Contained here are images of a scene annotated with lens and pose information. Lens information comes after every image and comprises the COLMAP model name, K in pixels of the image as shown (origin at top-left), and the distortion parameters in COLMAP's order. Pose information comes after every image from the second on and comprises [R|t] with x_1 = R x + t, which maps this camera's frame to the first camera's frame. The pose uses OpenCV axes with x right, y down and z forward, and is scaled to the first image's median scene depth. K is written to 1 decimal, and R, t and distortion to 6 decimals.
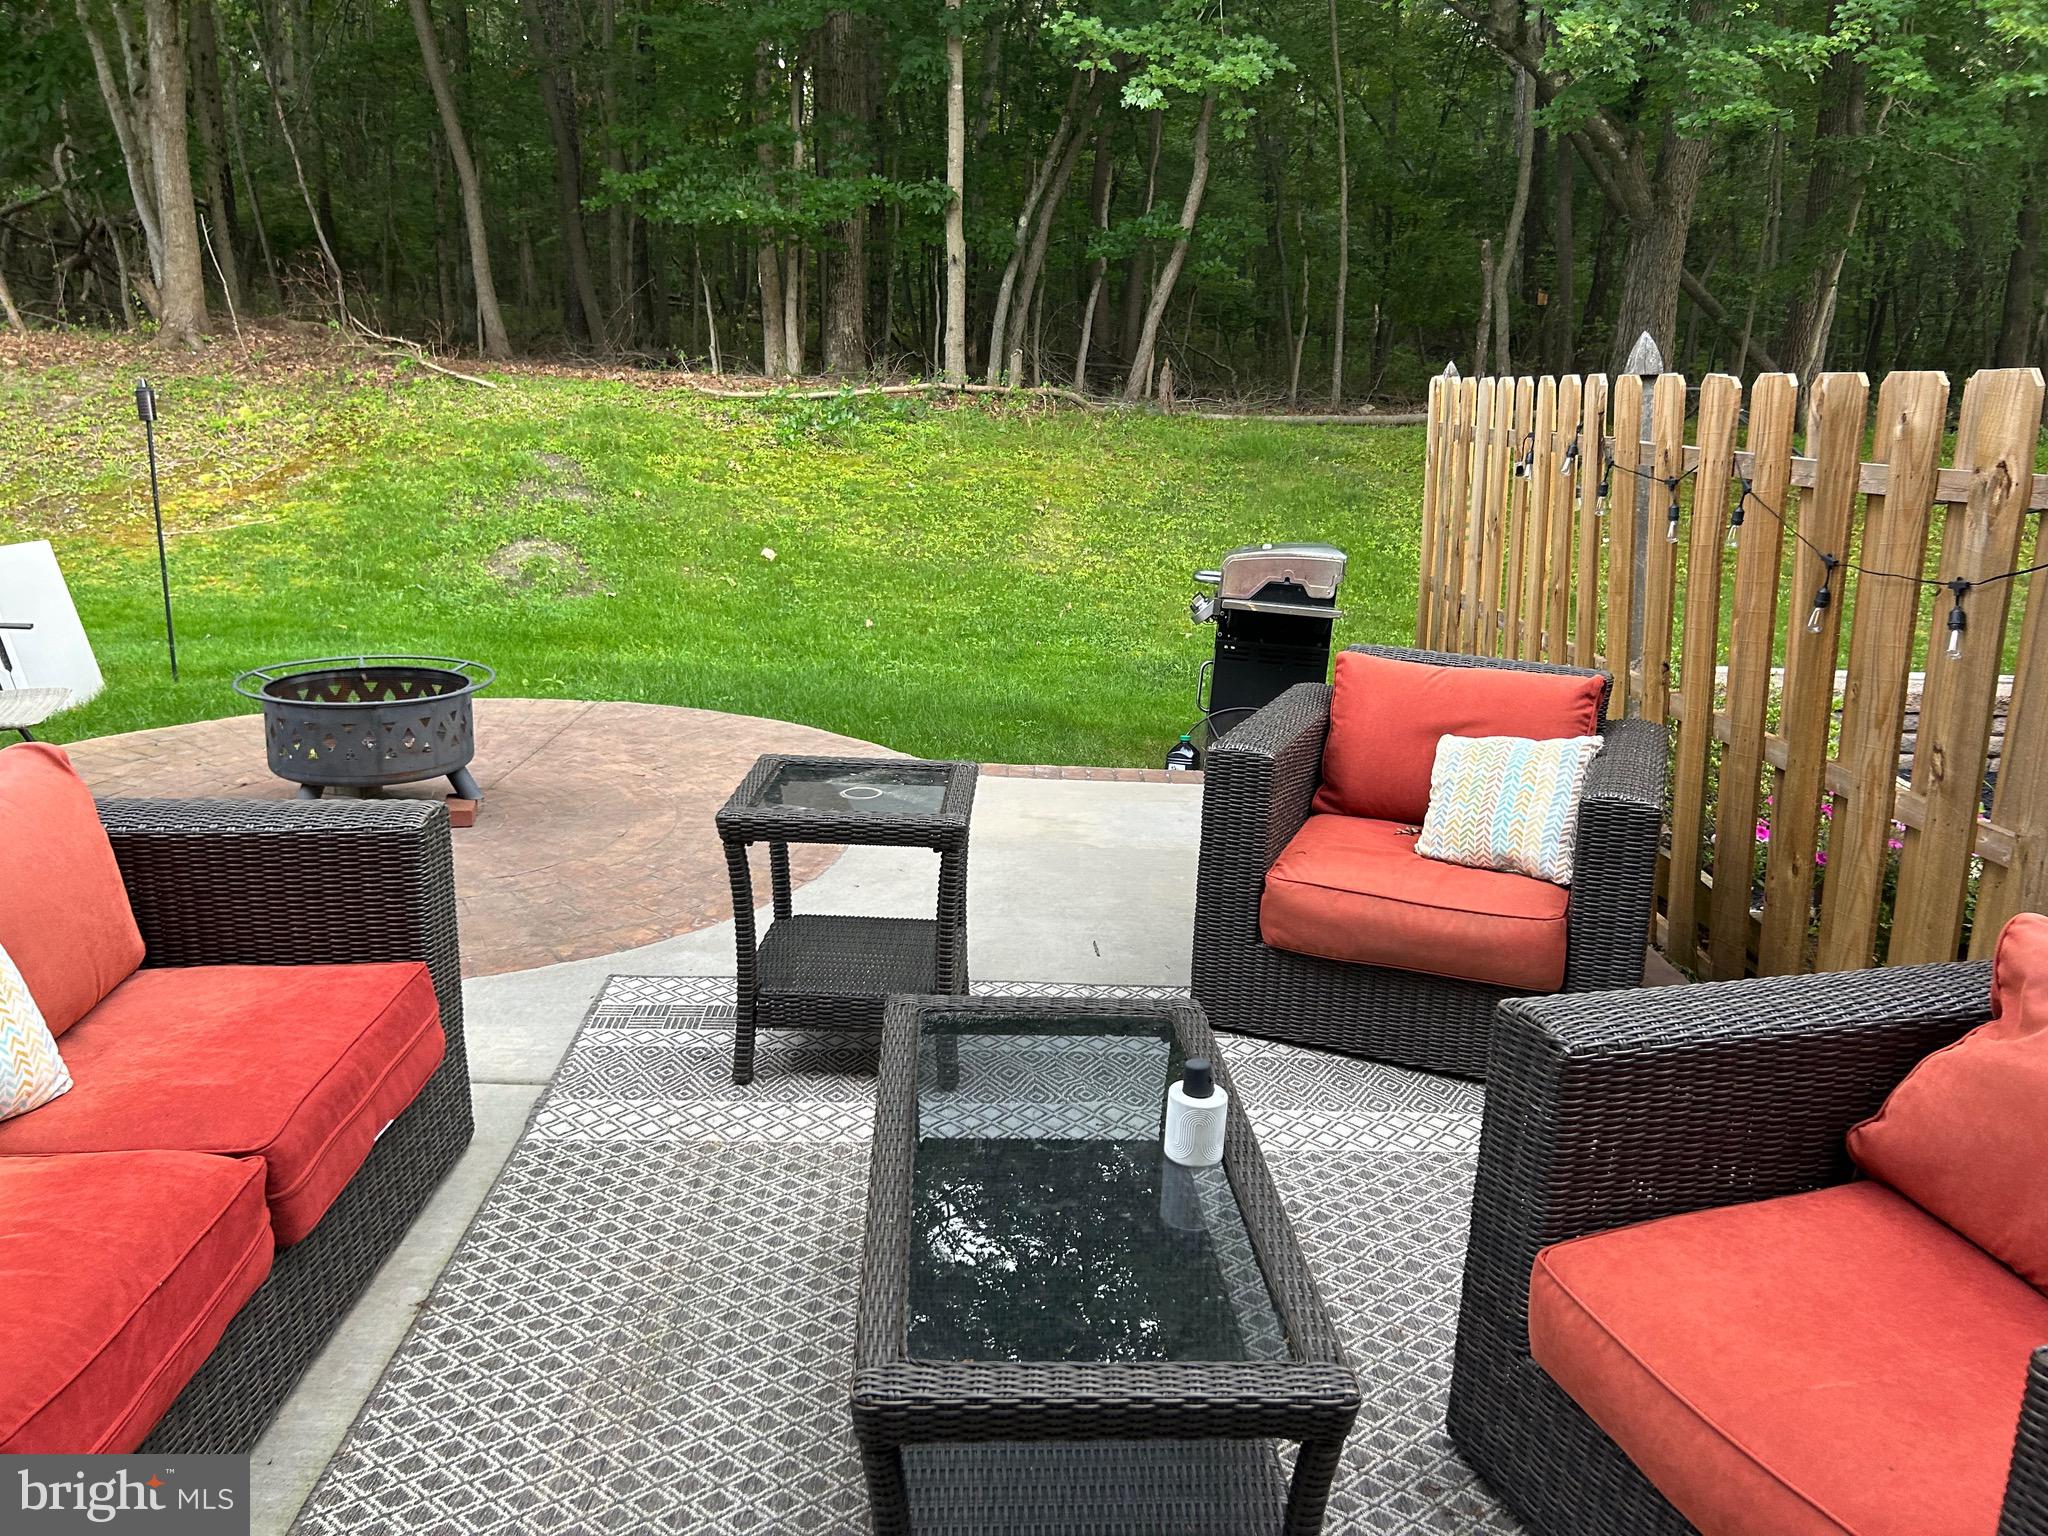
lens RADIAL K [[1595.6, 0, 1026.1], [0, 1595.6, 705.6], [0, 0, 1]] dist [0.051162, -0.047005]
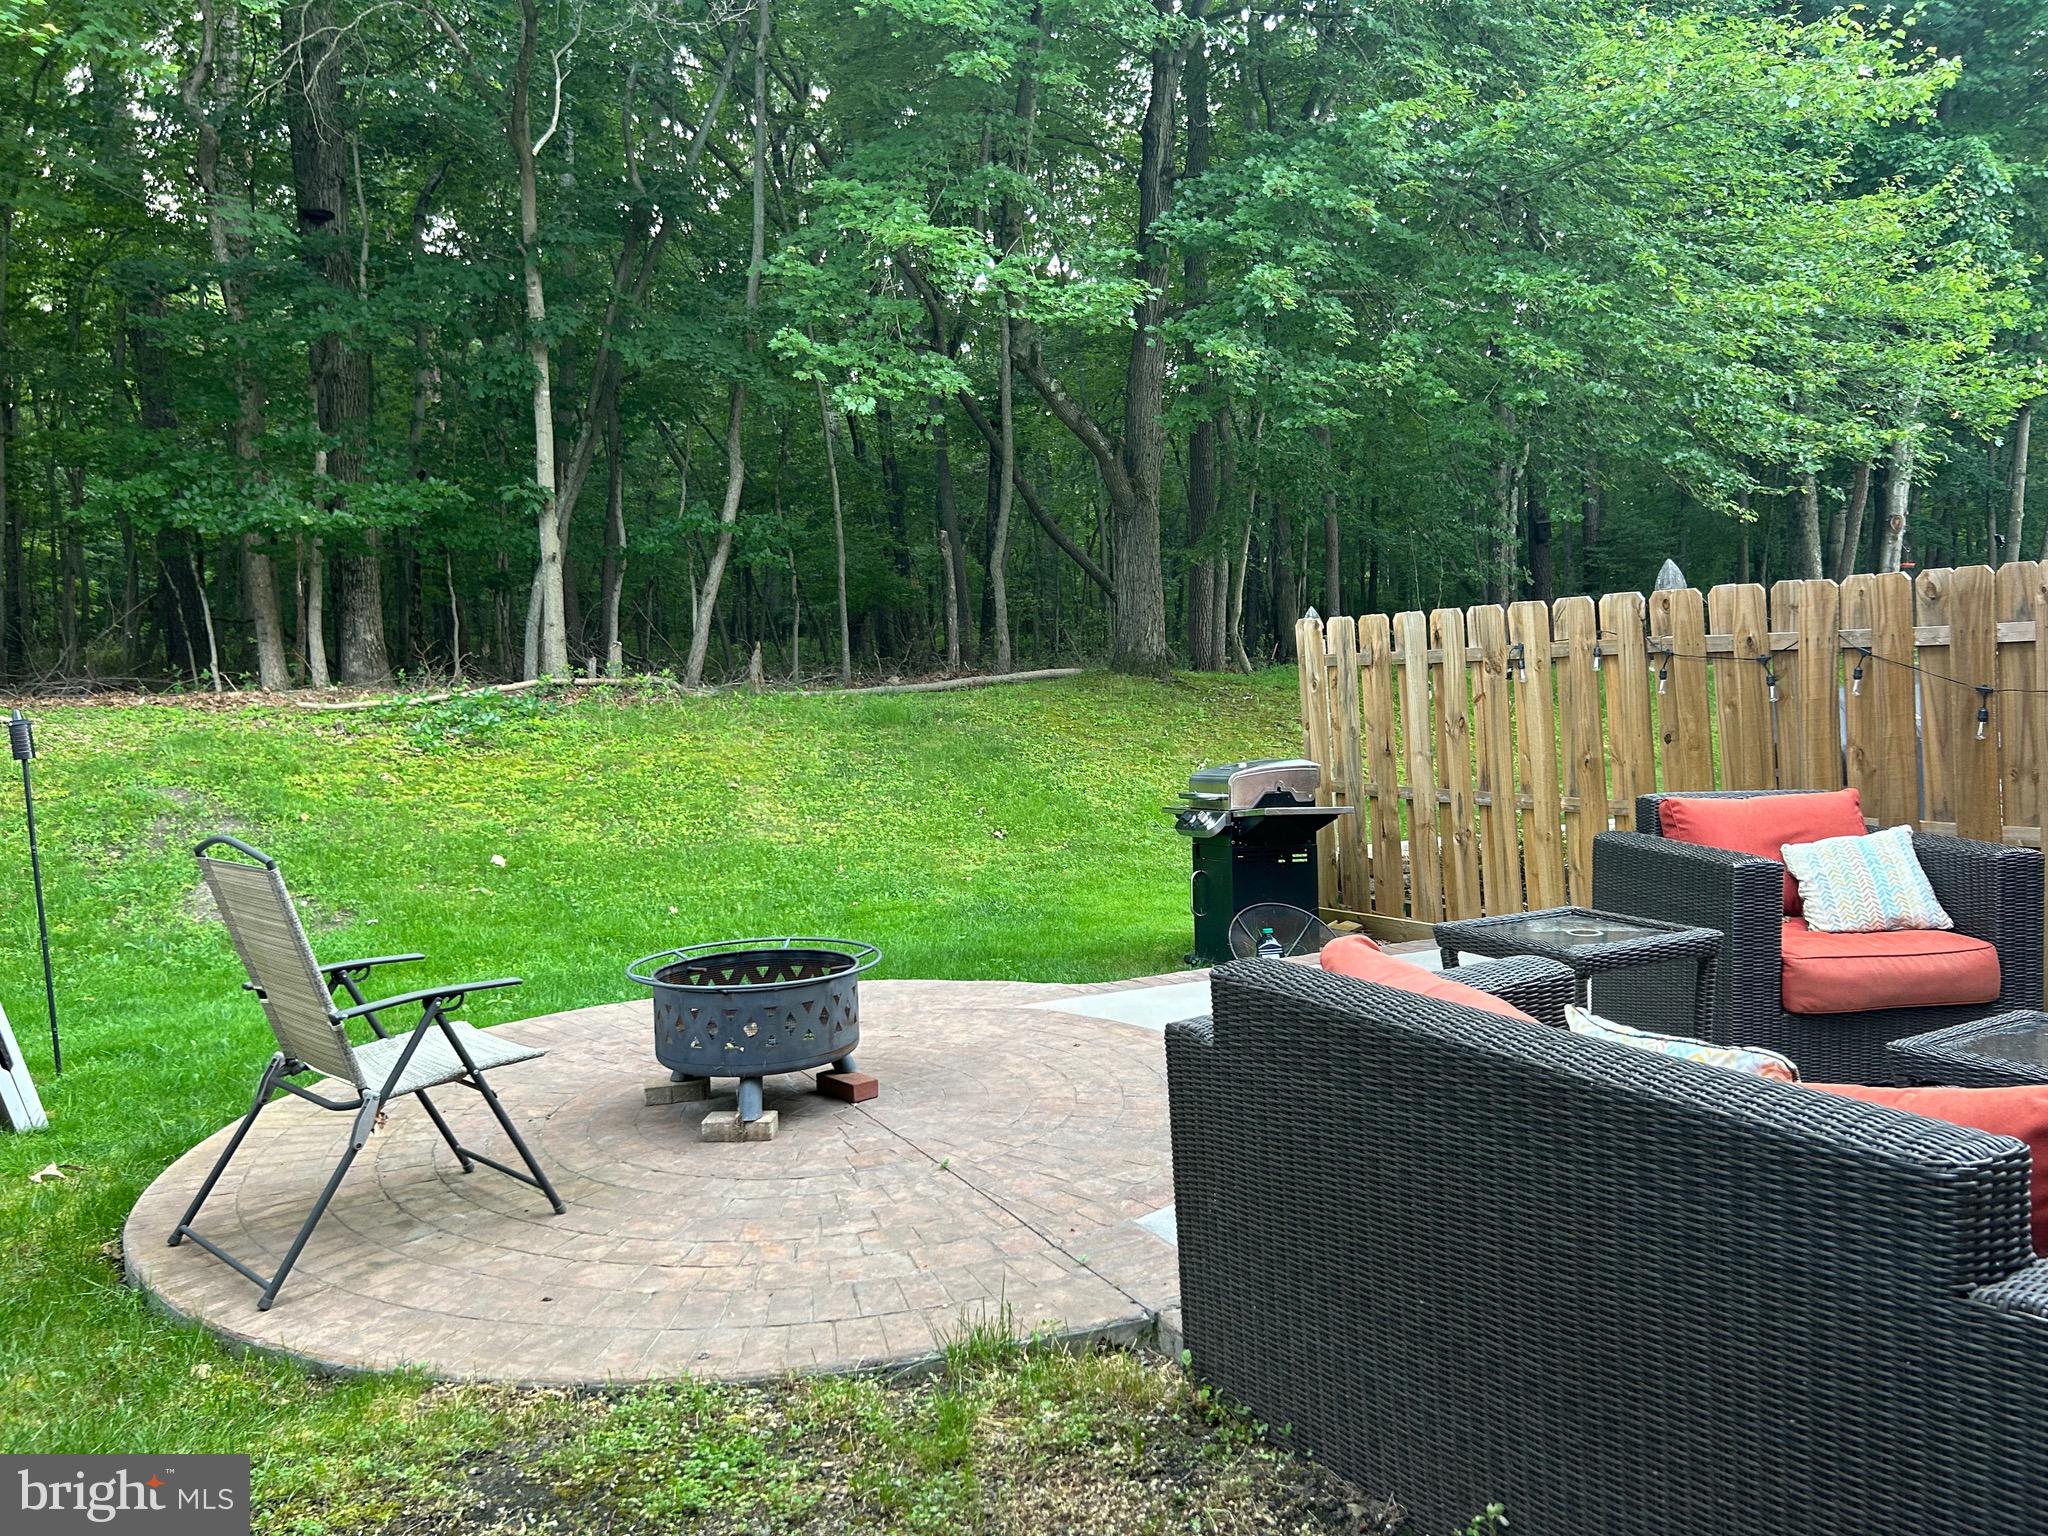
lens RADIAL K [[1547.9, 0, 1031.5], [0, 1547.9, 776.2], [0, 0, 1]] dist [0.054168, -0.064512]
pose [[0.884339, -0.103321, 0.455269, -0.297882], [0.162598, 0.982308, -0.092910, -0.006580], [-0.437615, 0.156189, 0.885493, 0.036583]]
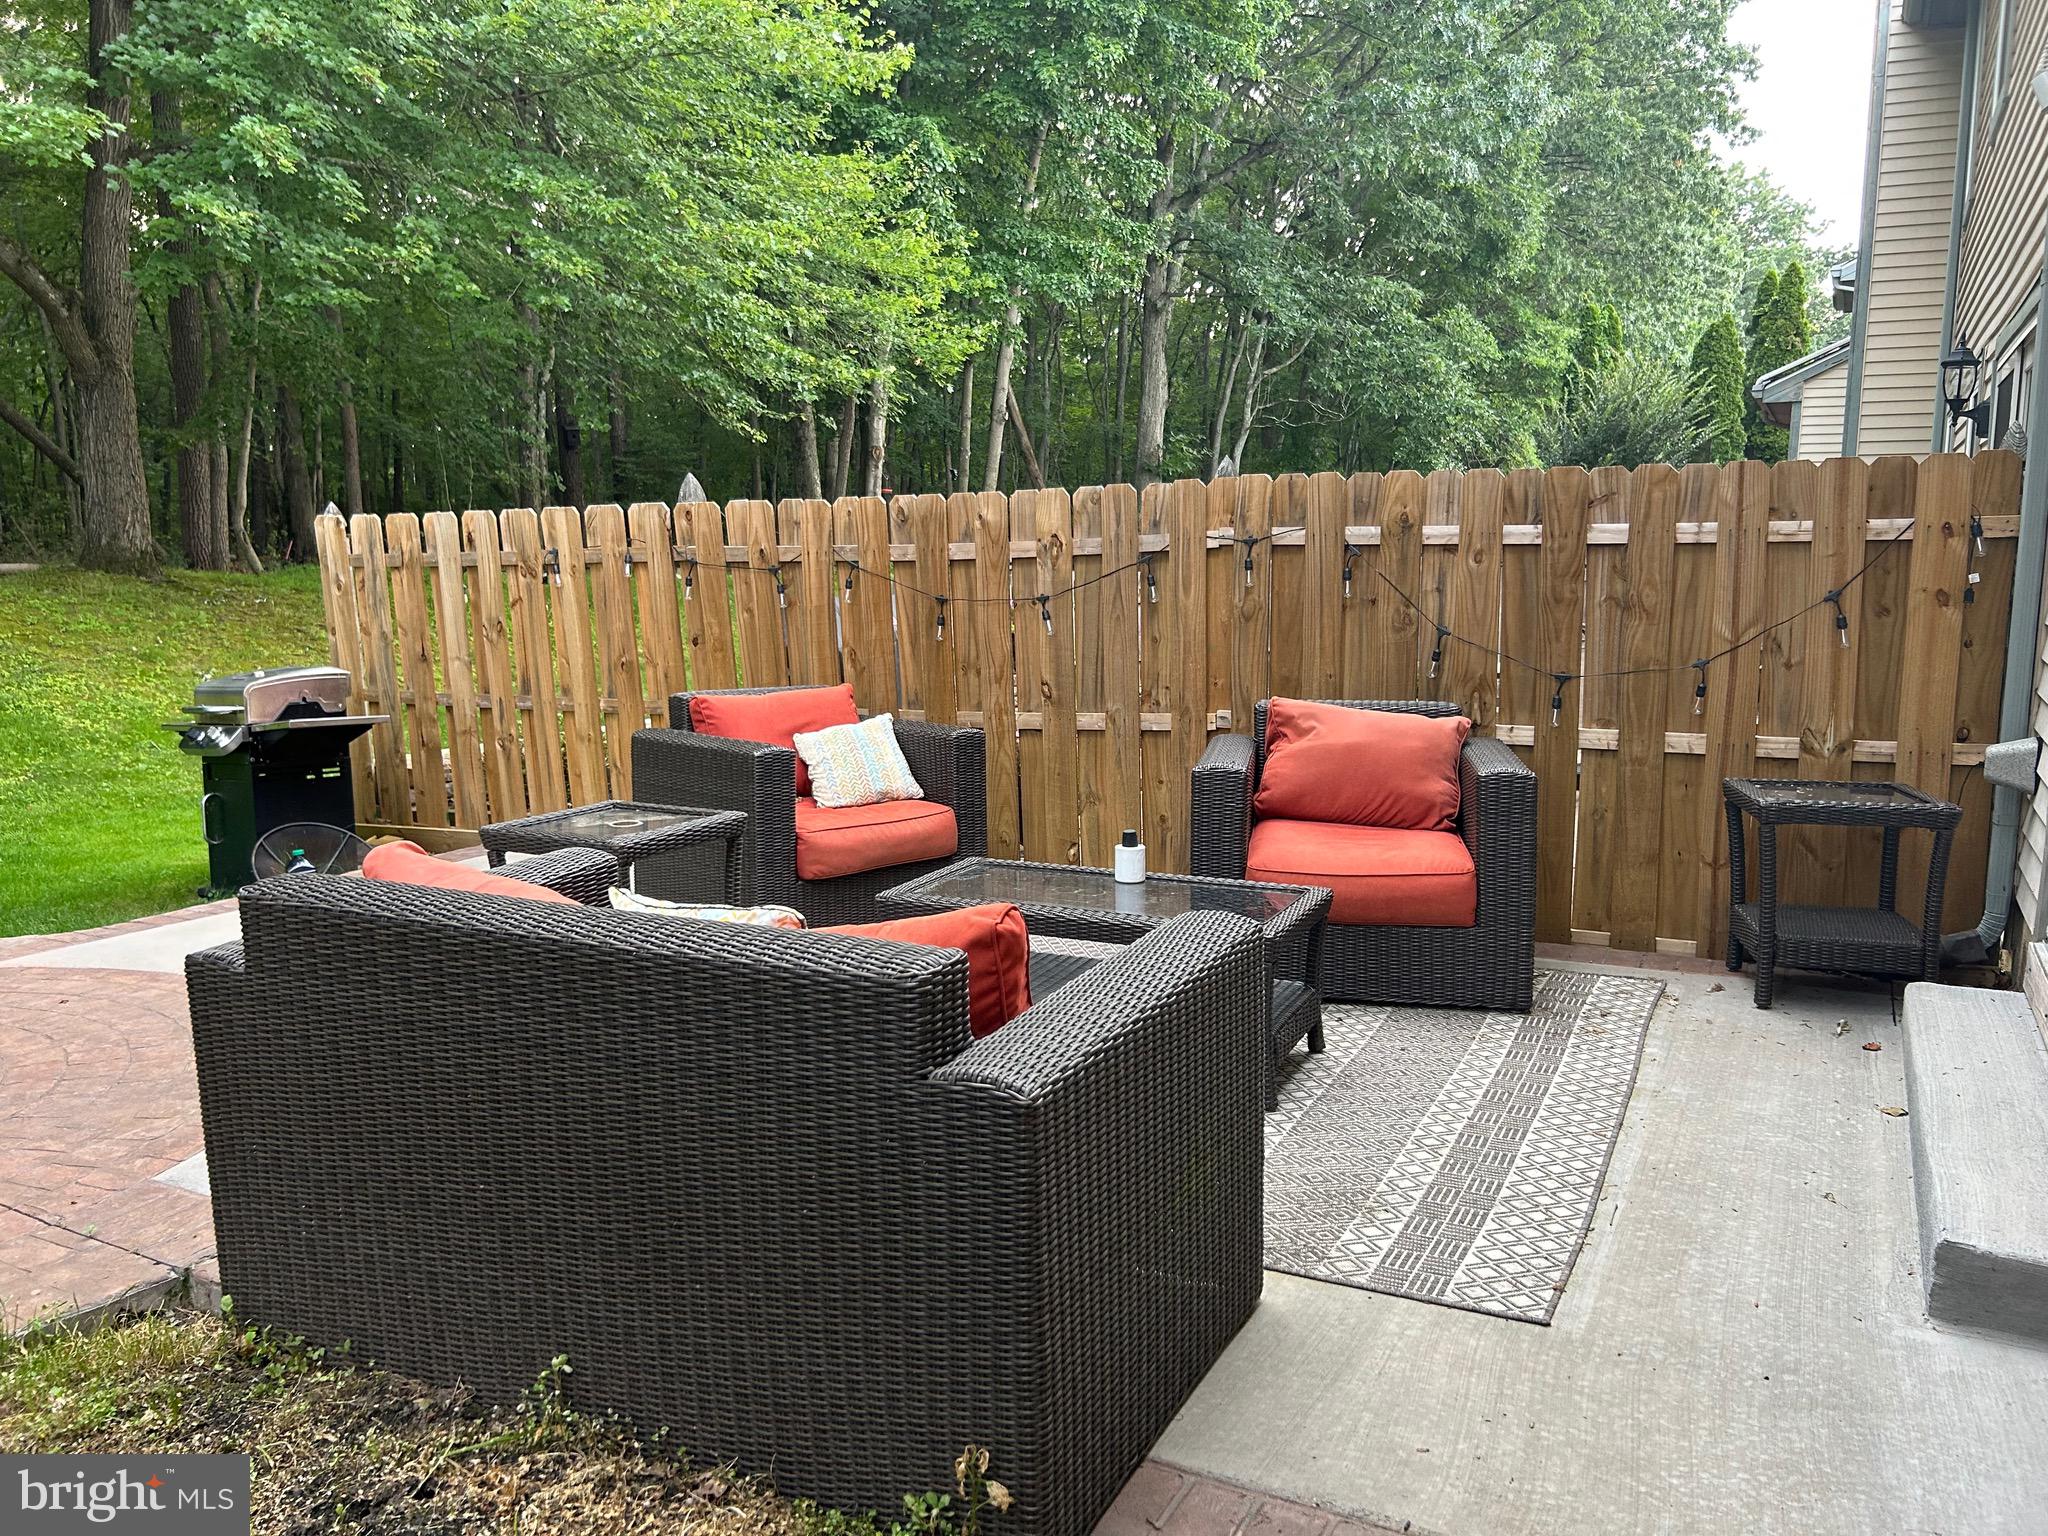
lens RADIAL K [[1575.0, 0, 1022.2], [0, 1575.0, 773.0], [0, 0, 1]] dist [0.011640, -0.009620]
pose [[0.480346, -0.166221, 0.861184, -0.309170], [0.207910, 0.975471, 0.072314, -0.003100], [-0.852081, 0.144313, 0.503122, 0.025418]]
